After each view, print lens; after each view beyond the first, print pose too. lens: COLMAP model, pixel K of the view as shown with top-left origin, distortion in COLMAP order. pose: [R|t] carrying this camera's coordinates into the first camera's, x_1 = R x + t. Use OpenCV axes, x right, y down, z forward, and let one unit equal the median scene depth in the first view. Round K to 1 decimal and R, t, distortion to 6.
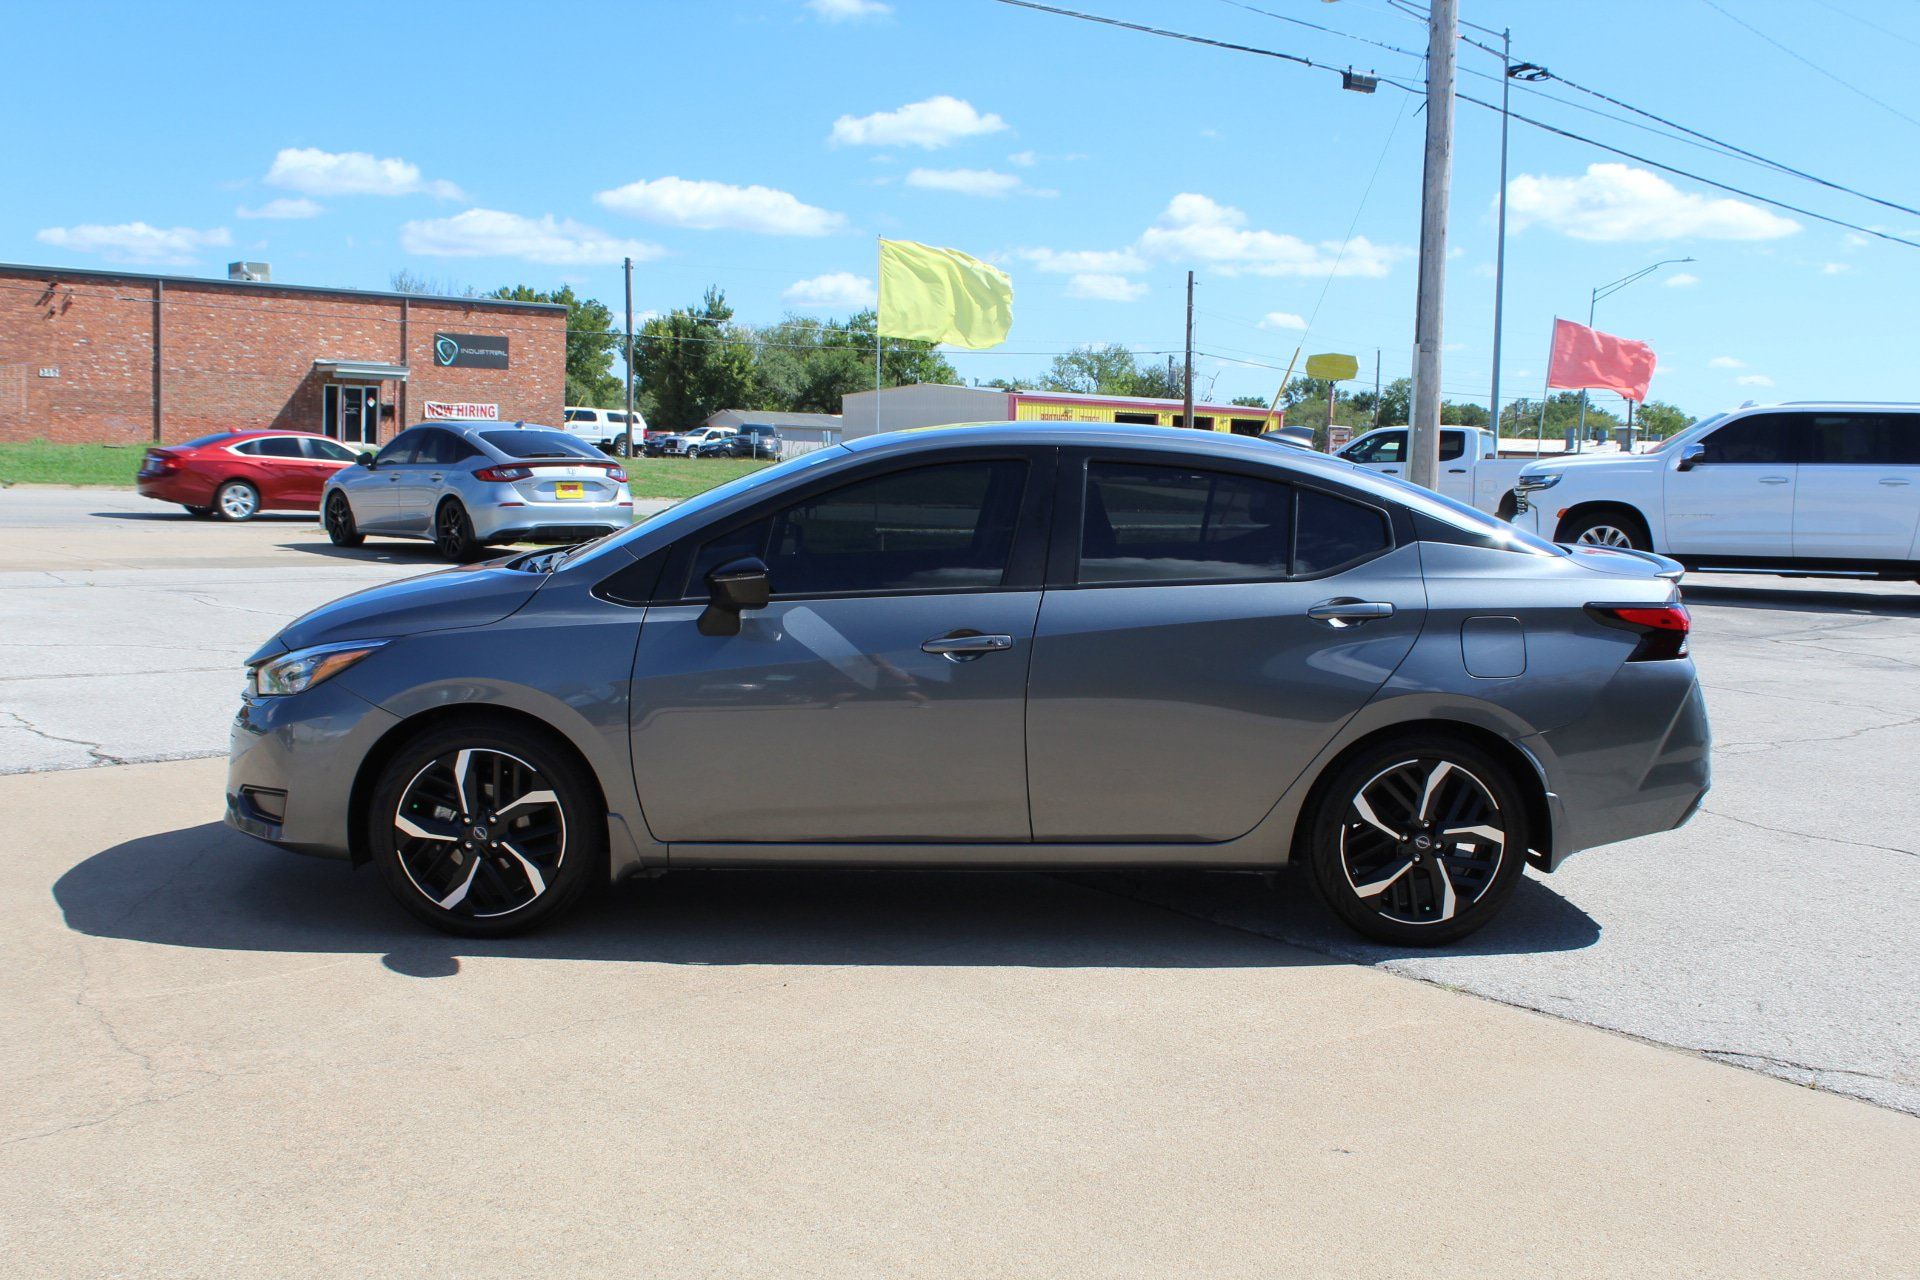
lens RADIAL K [[1988.1, 0, 956.0], [0, 1988.1, 630.9], [0, 0, 1]] dist [-0.126217, 0.158340]
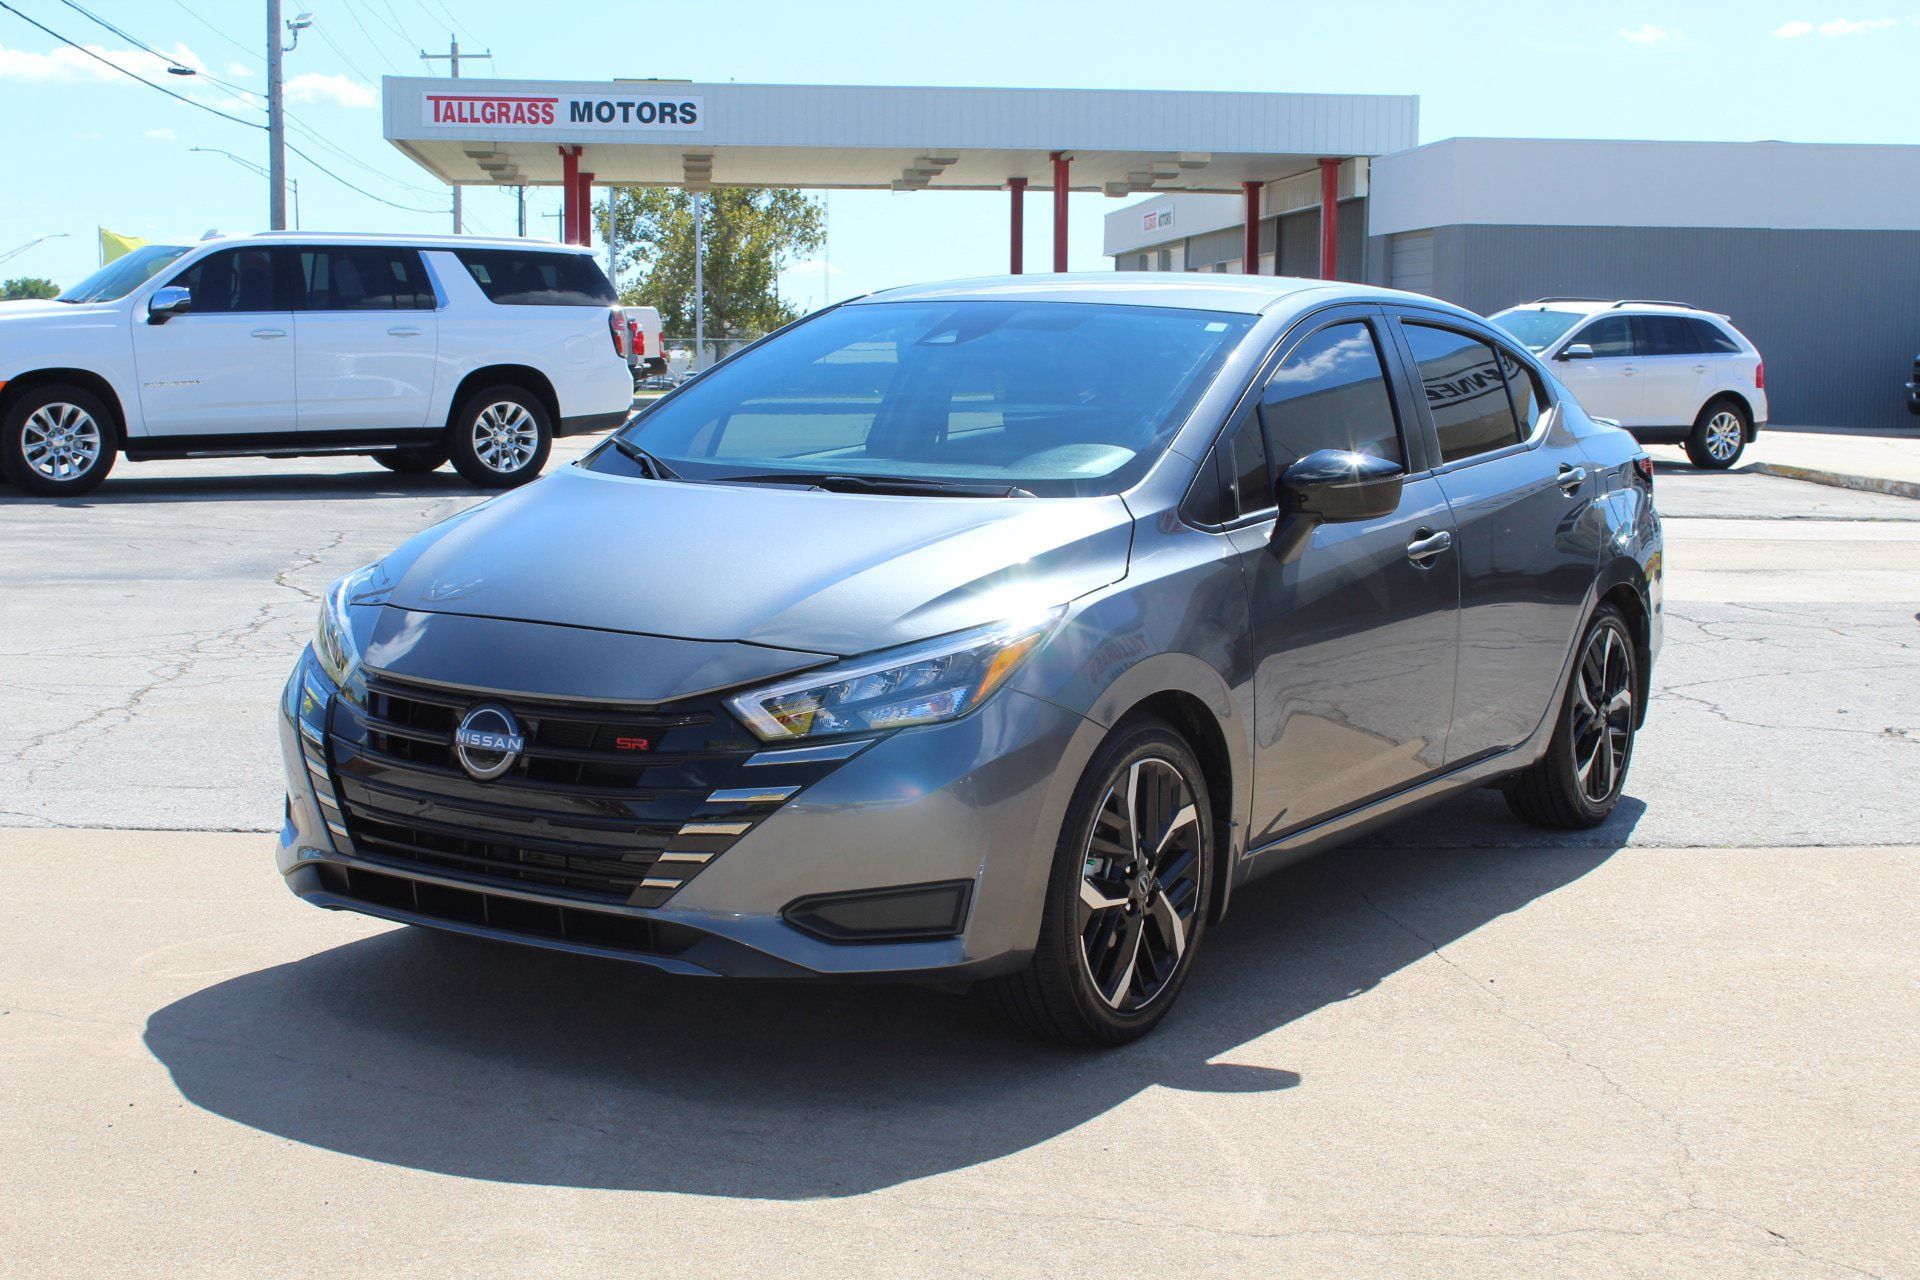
lens RADIAL K [[2732.9, 0, 960.0], [0, 2732.9, 640.0], [0, 0, 1]] dist [-0.020234, 0.037345]
pose [[0.553234, -0.112011, 0.825461, -1.021423], [0.082925, 0.993402, 0.079223, -0.059116], [-0.828888, 0.024622, 0.558872, 0.516778]]
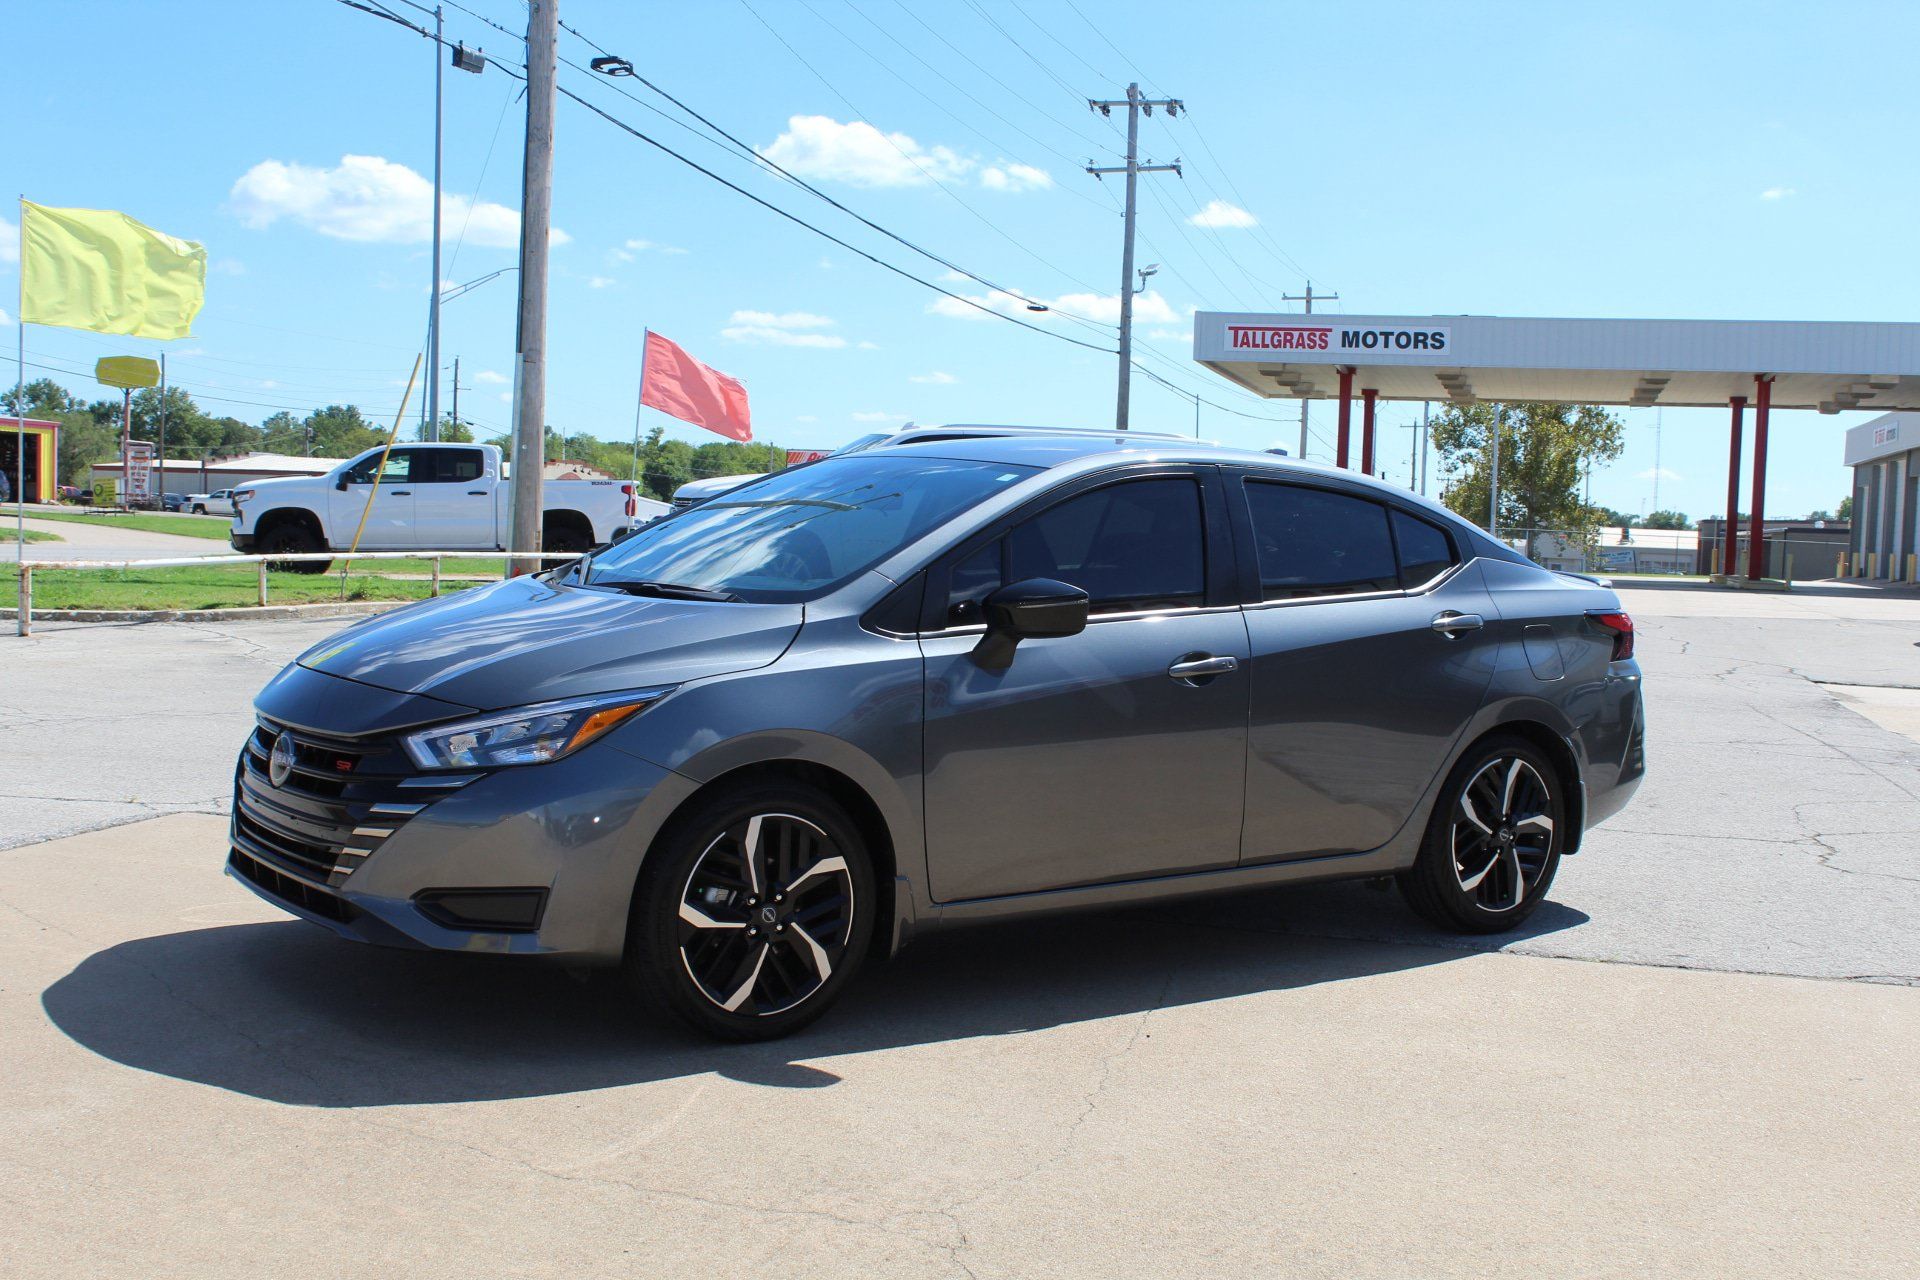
lens RADIAL K [[2221.8, 0, 948.1], [0, 2221.8, 672.9], [0, 0, 1]] dist [-0.133142, 0.330398]
pose [[0.820933, -0.039471, 0.569659, -0.698920], [0.039479, 0.999144, 0.012337, -0.008736], [-0.569658, 0.012362, 0.821789, 0.177012]]
